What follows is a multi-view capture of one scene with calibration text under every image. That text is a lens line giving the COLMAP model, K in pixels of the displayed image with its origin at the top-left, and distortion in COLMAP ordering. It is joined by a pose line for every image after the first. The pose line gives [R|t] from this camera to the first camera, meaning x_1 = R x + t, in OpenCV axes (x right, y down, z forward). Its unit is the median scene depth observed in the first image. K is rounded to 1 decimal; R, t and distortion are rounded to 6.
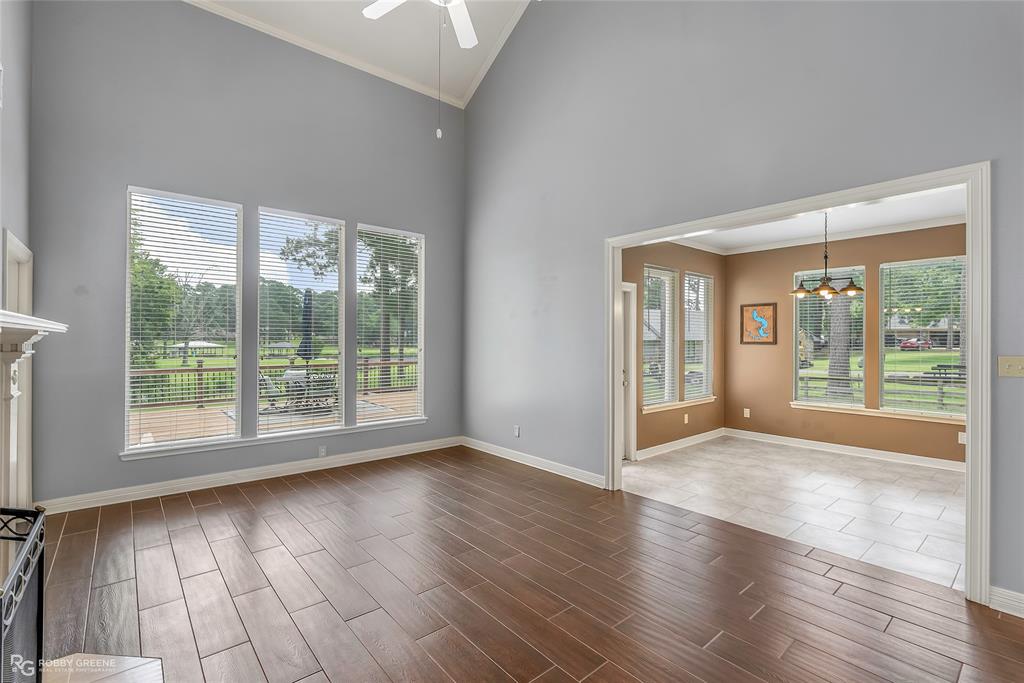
lens RADIAL K [[469.6, 0, 512.9], [0, 469.6, 336.5], [0, 0, 1]] dist [-0.002592, 0.001384]
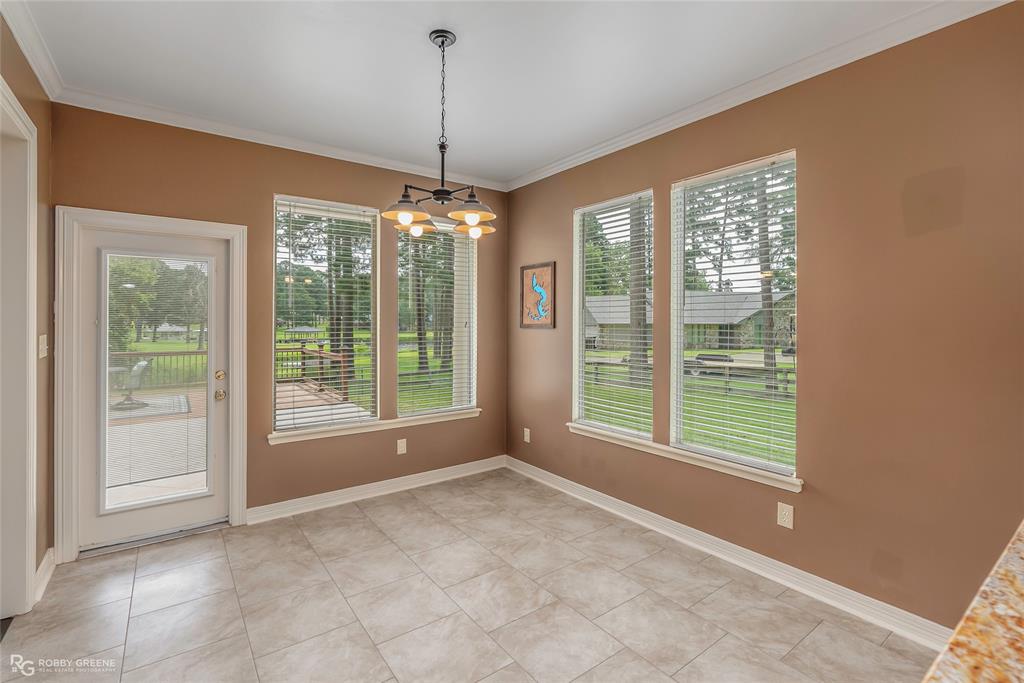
lens RADIAL K [[472.9, 0, 516.4], [0, 472.9, 321.8], [0, 0, 1]] dist [-0.001910, -0.000286]
pose [[0.997077, -0.003877, -0.076300, 0.551604], [0.004228, 0.999981, 0.004443, 0.005248], [0.076281, -0.004753, 0.997075, 0.366807]]
